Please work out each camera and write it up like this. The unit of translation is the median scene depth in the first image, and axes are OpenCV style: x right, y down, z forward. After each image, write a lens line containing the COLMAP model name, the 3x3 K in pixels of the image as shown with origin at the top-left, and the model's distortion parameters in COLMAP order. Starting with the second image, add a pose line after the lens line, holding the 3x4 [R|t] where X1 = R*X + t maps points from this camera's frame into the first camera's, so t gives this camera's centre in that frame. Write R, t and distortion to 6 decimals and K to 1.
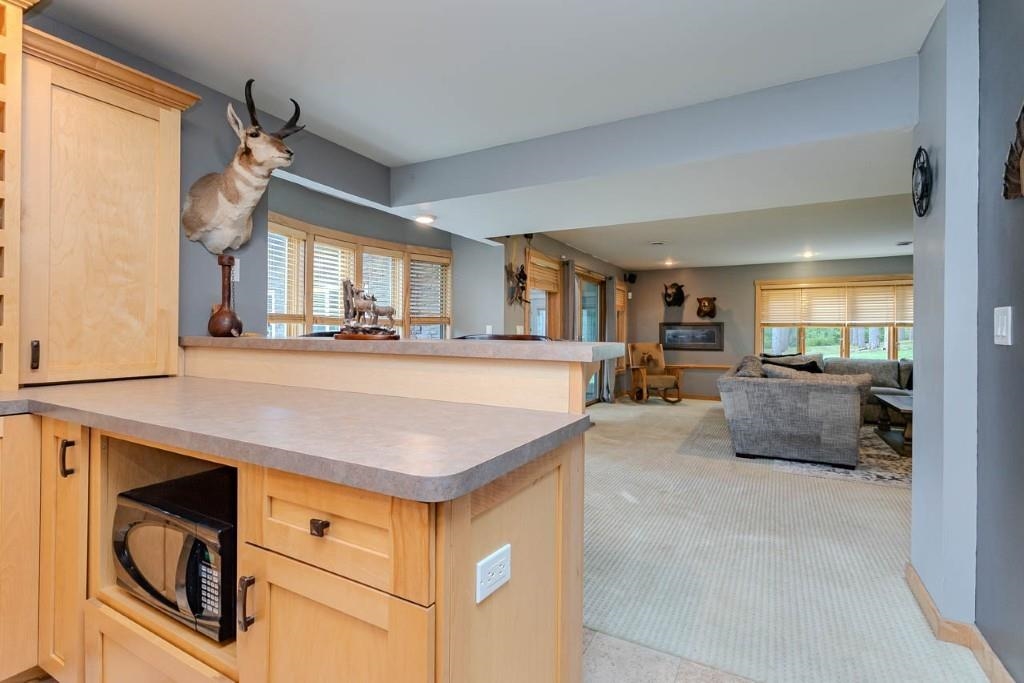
lens RADIAL K [[481.4, 0, 514.2], [0, 481.4, 335.0], [0, 0, 1]] dist [0.001798, 0.001885]
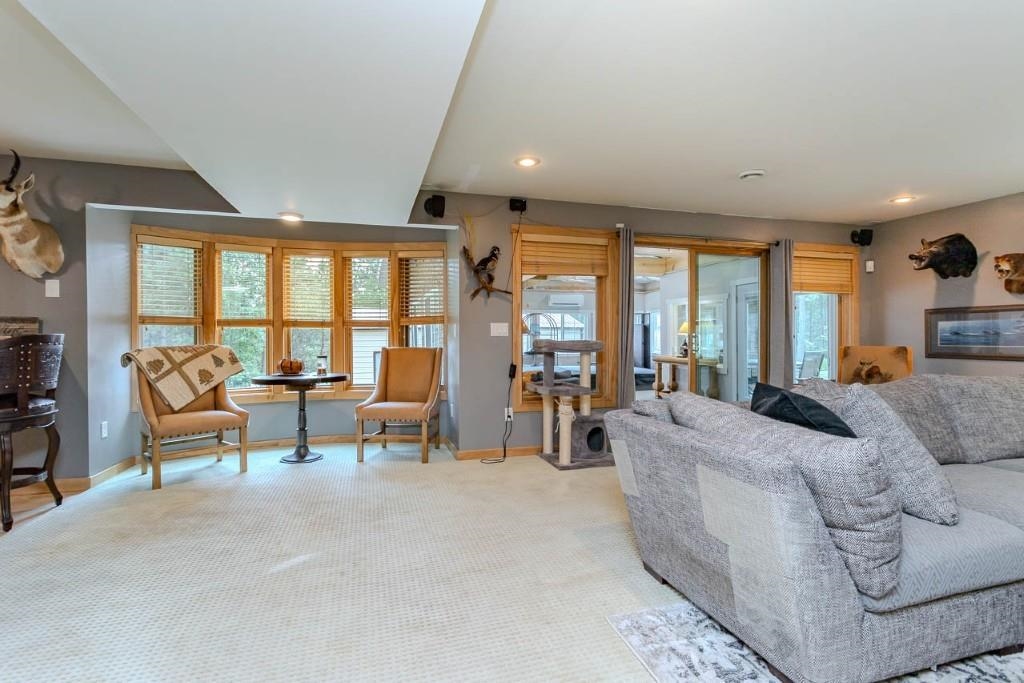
lens RADIAL K [[481.4, 0, 506.2], [0, 481.4, 339.4], [0, 0, 1]] dist [0.001798, 0.001885]
pose [[0.710290, -0.001826, -0.703907, 0.583119], [0.007603, 0.999958, 0.005078, 0.004854], [0.703868, -0.008959, 0.710274, 0.434621]]
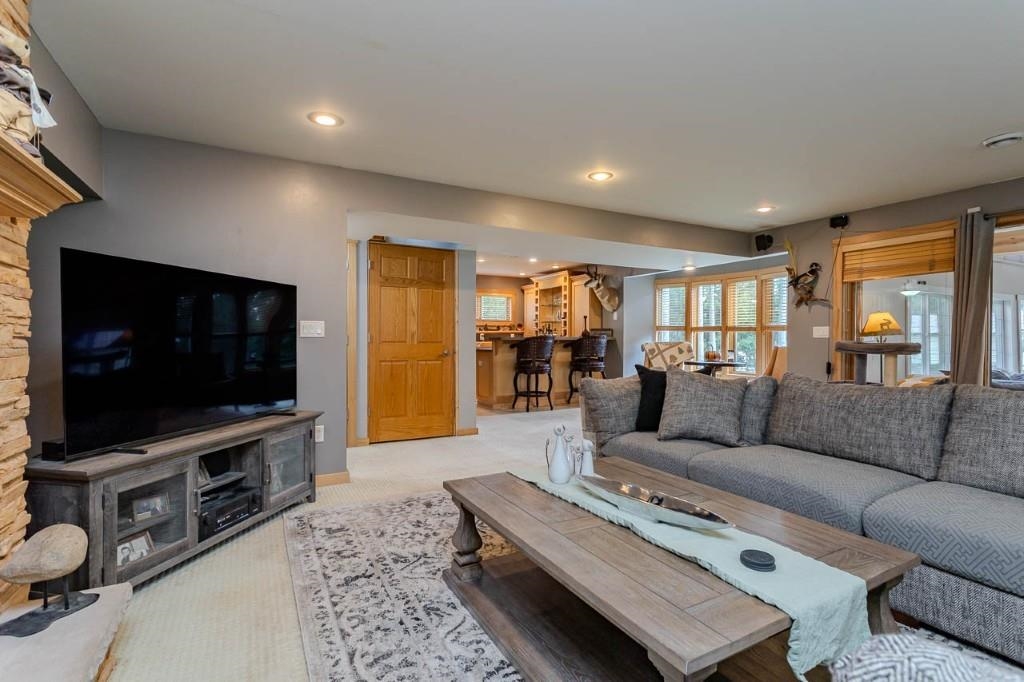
lens RADIAL K [[481.4, 0, 514.3], [0, 481.4, 341.0], [0, 0, 1]] dist [0.001798, 0.001885]
pose [[-0.537247, 0.000673, -0.843425, 1.124175], [-0.005992, 0.999971, 0.004614, 0.008557], [0.843404, 0.007533, -0.537228, 0.997397]]
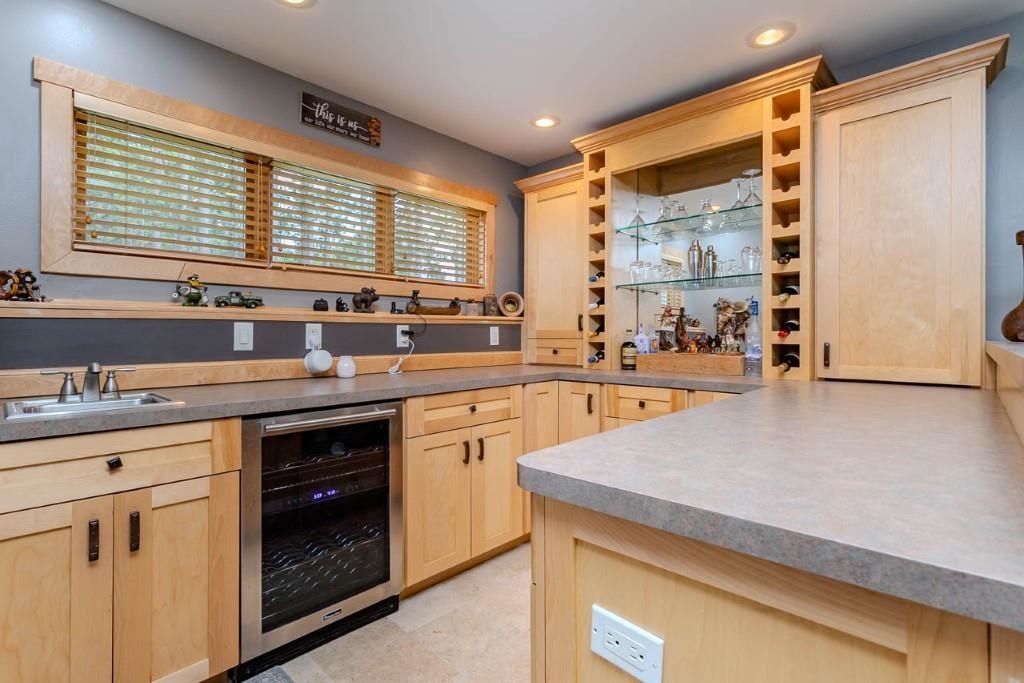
lens RADIAL K [[481.4, 0, 511.0], [0, 481.4, 333.8], [0, 0, 1]] dist [0.001798, 0.001885]
pose [[-0.249268, -0.005100, -0.968421, 0.114383], [-0.007735, 0.999965, -0.003276, 0.000053], [0.968404, 0.006675, -0.249299, 0.154688]]
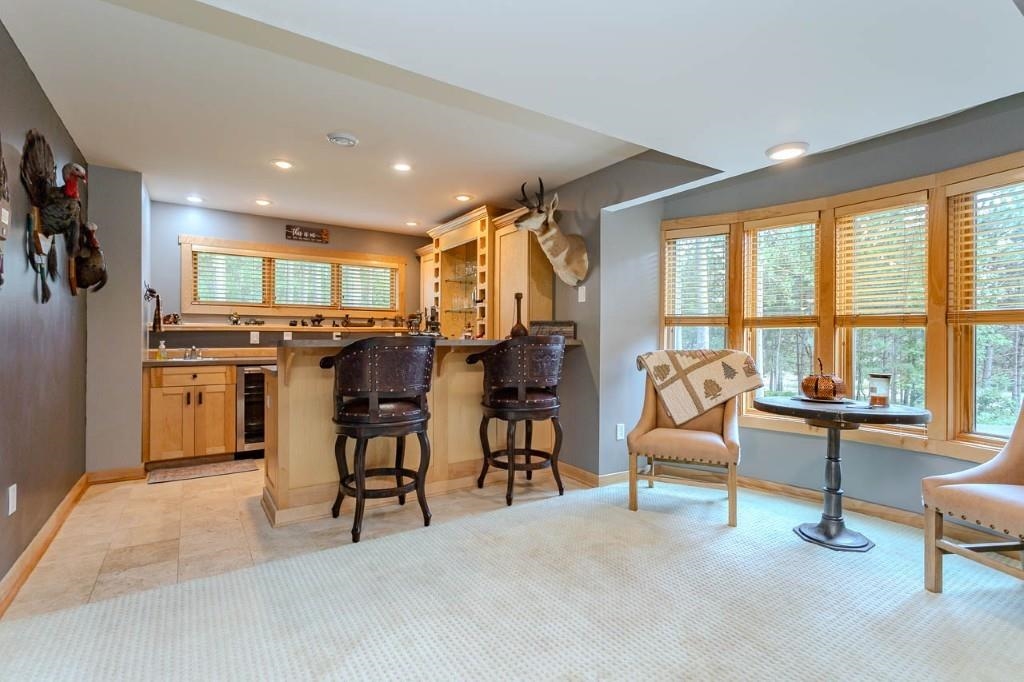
lens RADIAL K [[481.4, 0, 513.8], [0, 481.4, 338.0], [0, 0, 1]] dist [0.001798, 0.001885]
pose [[-0.458918, -0.006421, -0.888456, 0.374541], [-0.007786, 0.999965, -0.003205, 0.002600], [0.888445, 0.005446, -0.458952, 0.696462]]
